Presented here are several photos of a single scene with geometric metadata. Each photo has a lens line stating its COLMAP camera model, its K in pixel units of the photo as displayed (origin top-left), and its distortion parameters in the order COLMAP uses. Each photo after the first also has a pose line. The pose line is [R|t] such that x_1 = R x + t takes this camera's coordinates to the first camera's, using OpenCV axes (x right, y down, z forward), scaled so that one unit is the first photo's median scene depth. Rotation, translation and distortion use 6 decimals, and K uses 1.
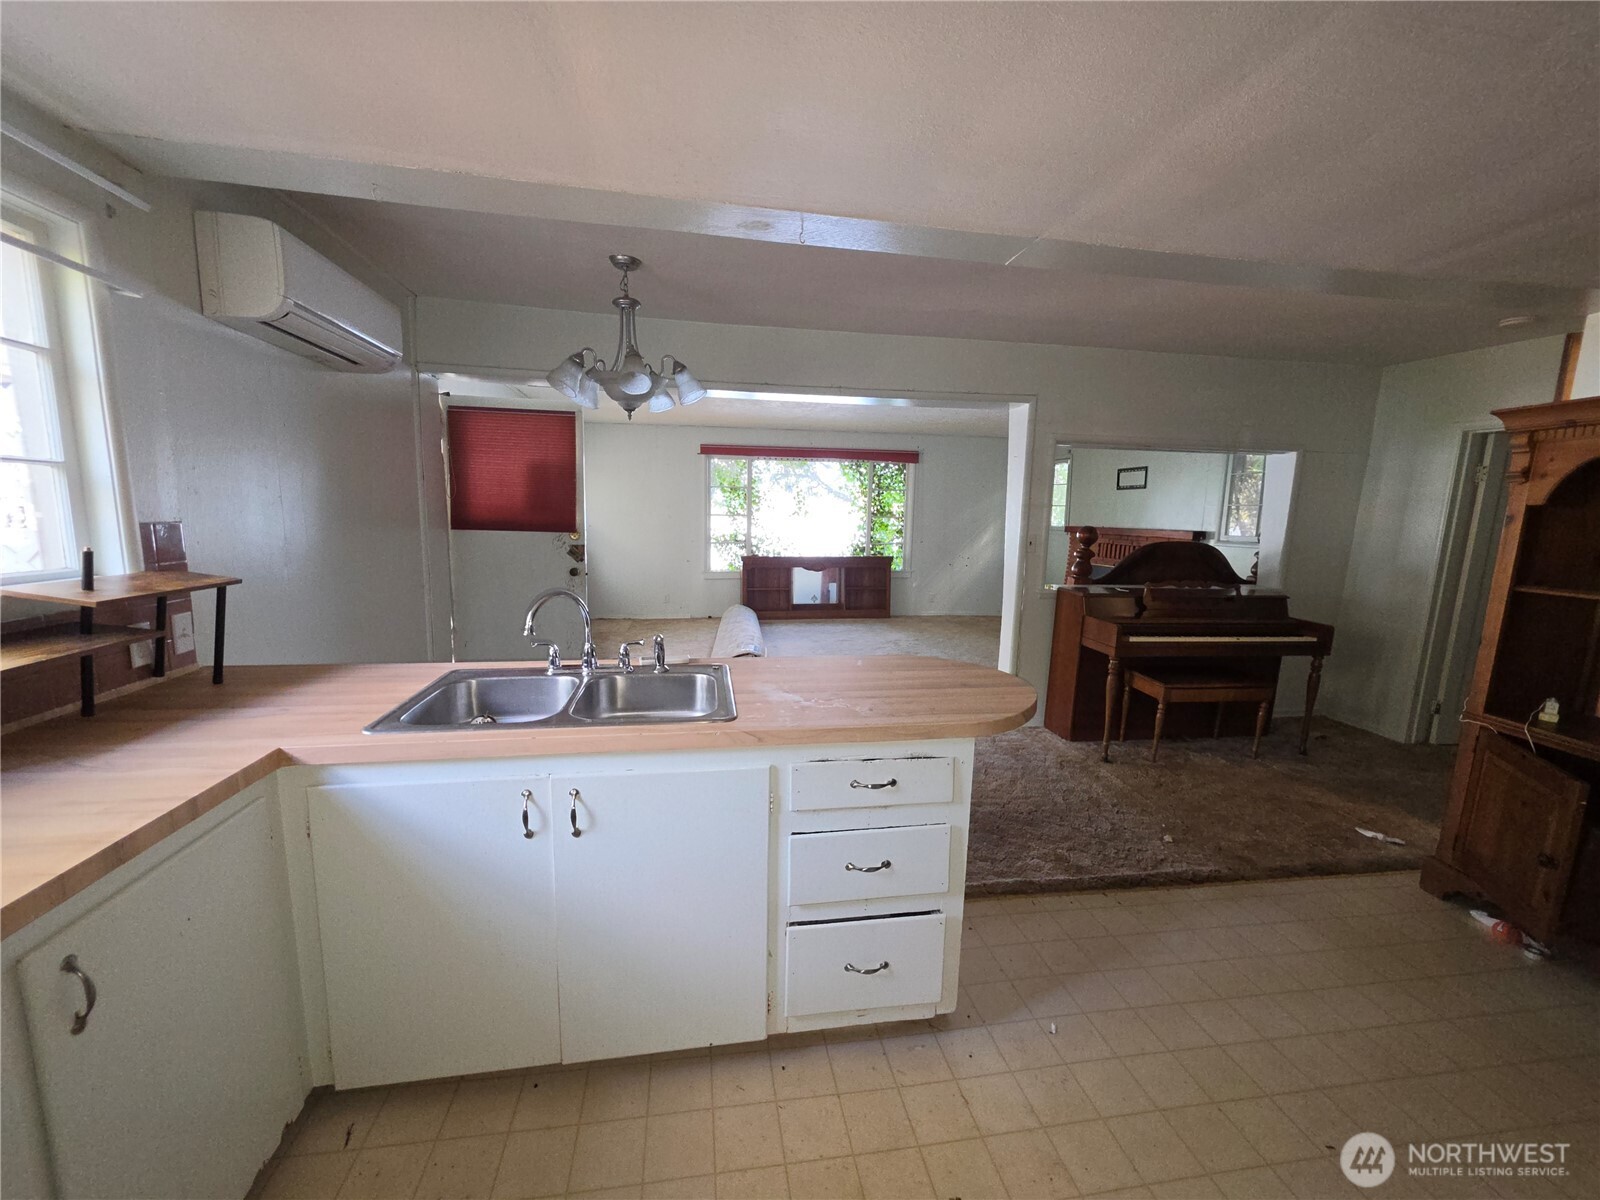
lens RADIAL K [[644.8, 0, 798.2], [0, 644.8, 602.5], [0, 0, 1]] dist [-0.002267, 0.000067]
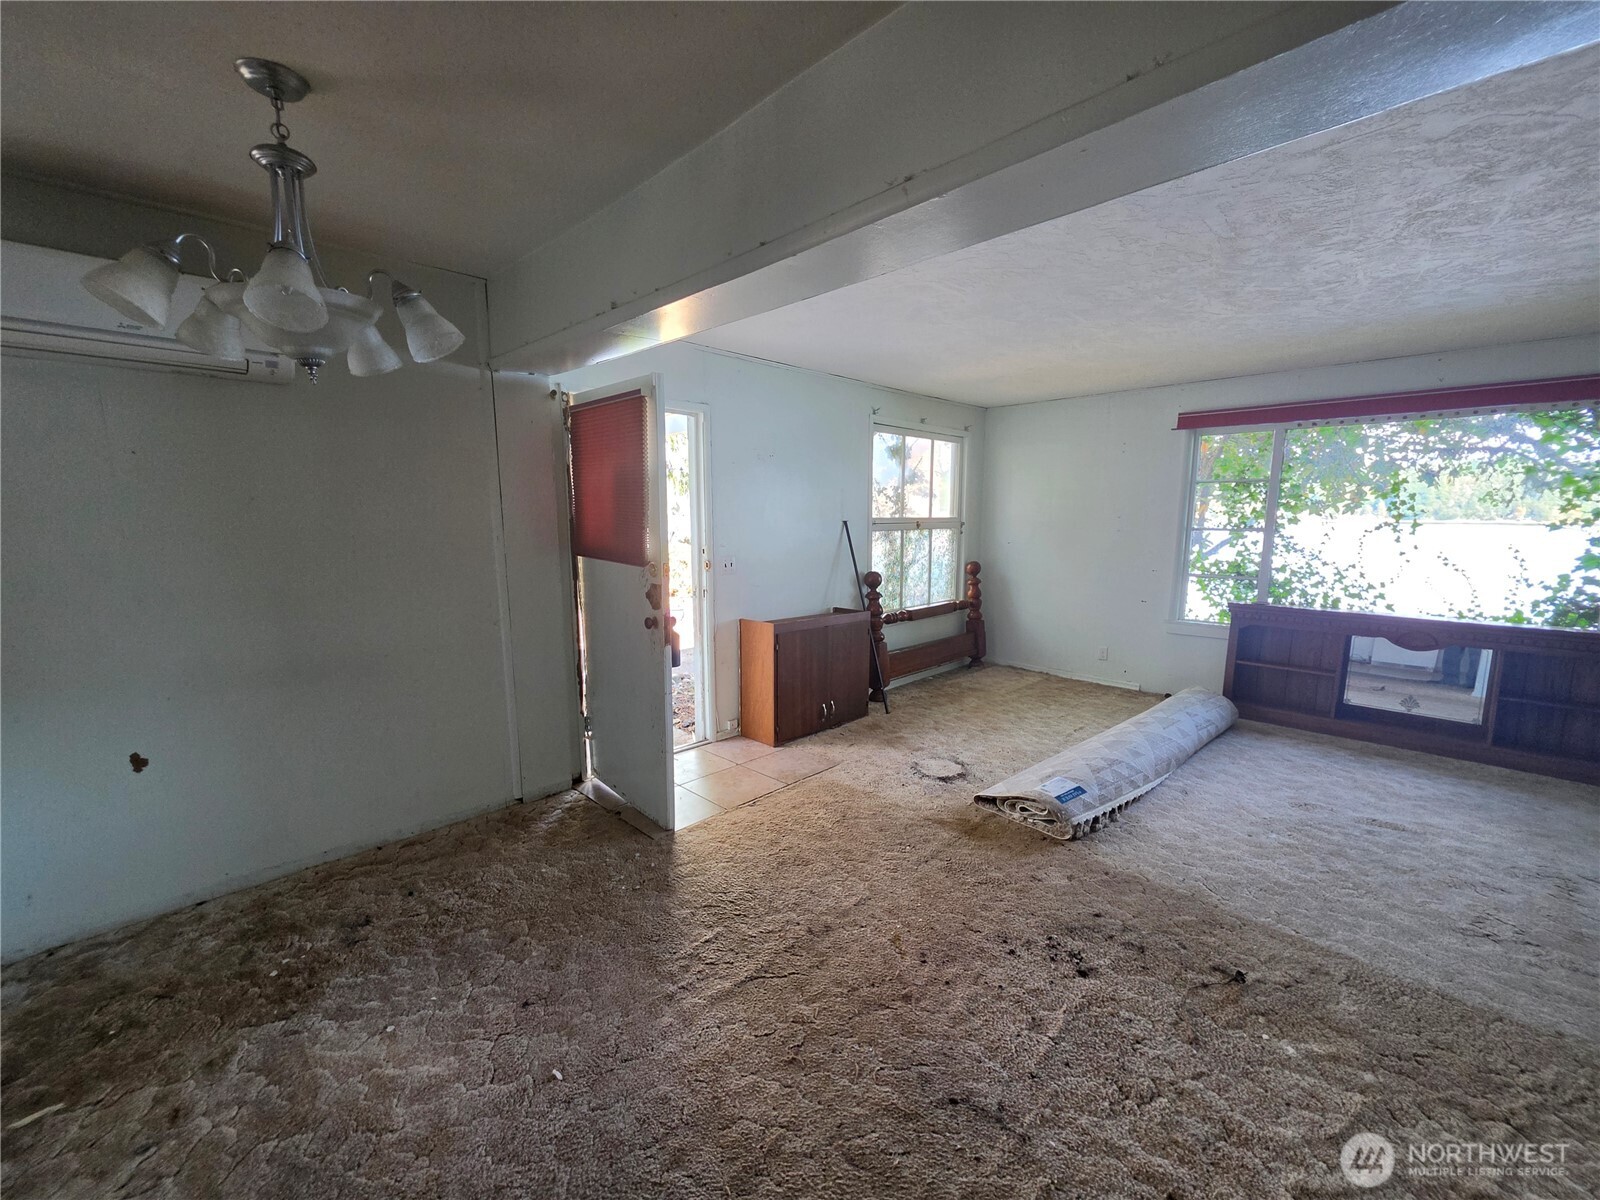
lens RADIAL K [[644.8, 0, 800.7], [0, 644.8, 608.8], [0, 0, 1]] dist [-0.002267, 0.000067]
pose [[0.578991, 0.108167, -0.808127, 0.155050], [-0.104383, 0.992838, 0.058104, -0.061347], [0.808625, 0.050713, 0.586135, 0.370734]]
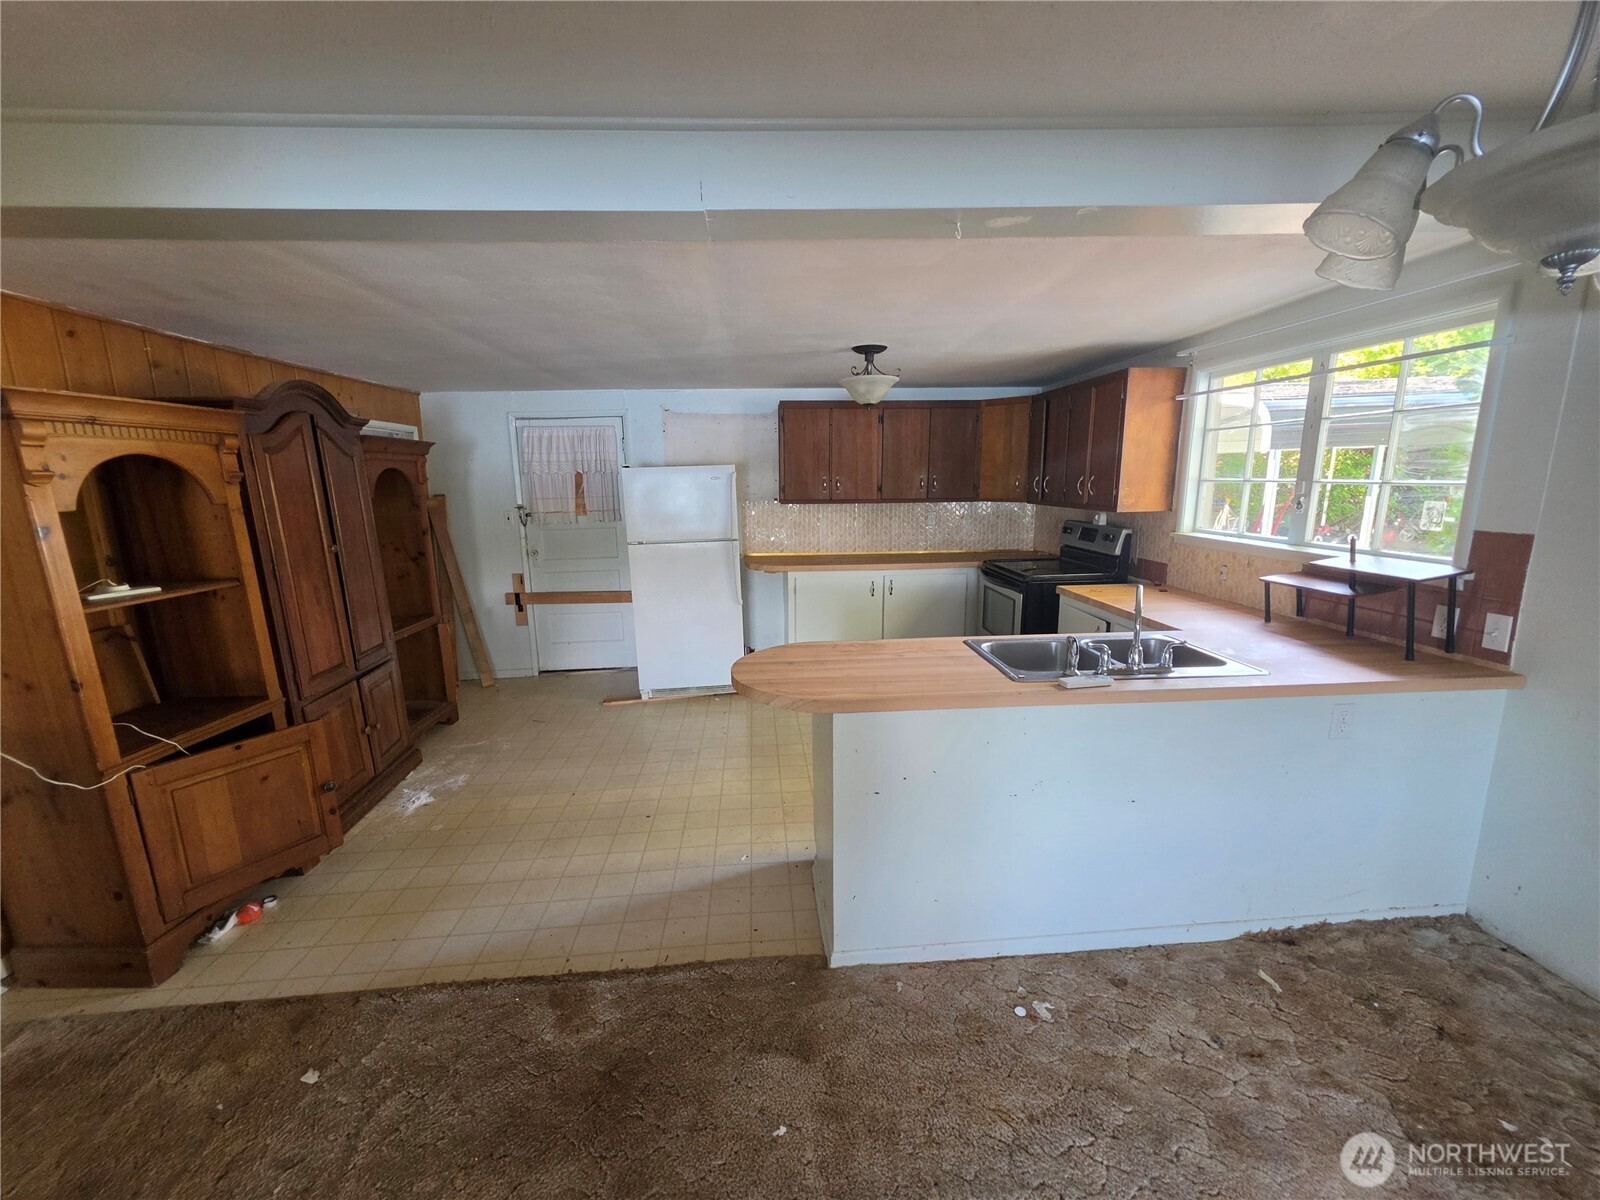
lens RADIAL K [[644.8, 0, 796.6], [0, 644.8, 608.1], [0, 0, 1]] dist [-0.002267, 0.000067]
pose [[-0.995529, -0.022706, 0.091683, 0.034637], [0.009541, 0.941534, 0.336782, -0.089038], [-0.093969, 0.336151, -0.937108, 0.505332]]
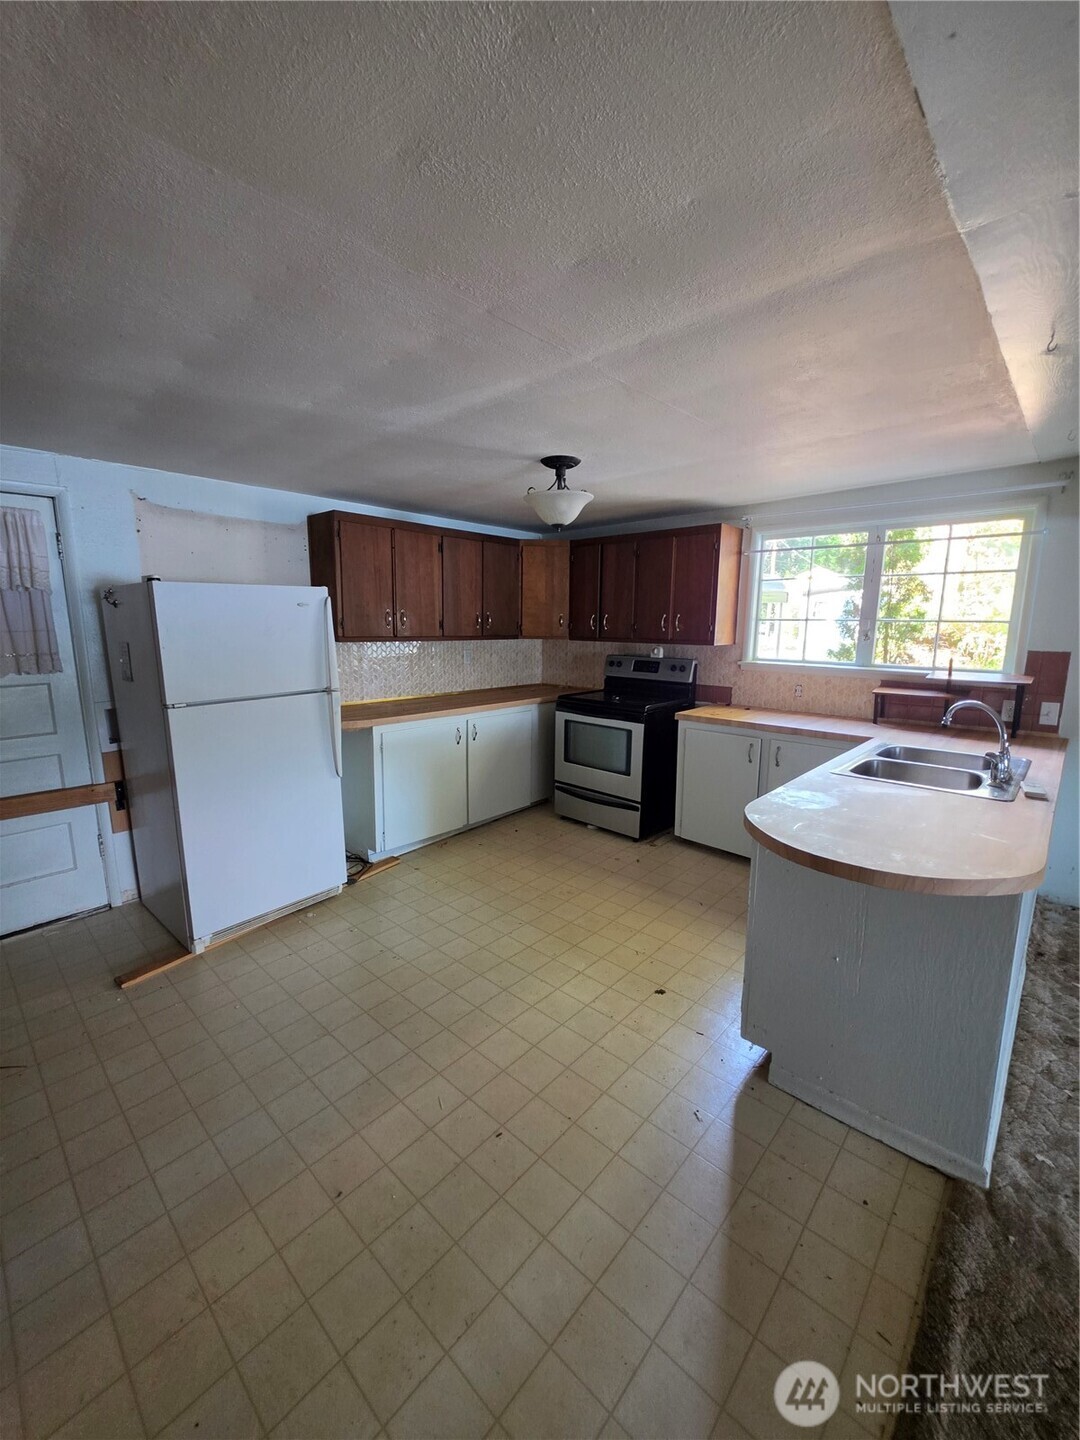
lens RADIAL K [[580.3, 0, 526.4], [0, 580.3, 715.6], [0, 0, 1]] dist [-0.002267, 0.000067]
pose [[-0.791955, 0.073424, -0.606148, 0.269873], [-0.108056, 0.960220, 0.257492, -0.048307], [0.600941, 0.269420, -0.752517, 0.317522]]
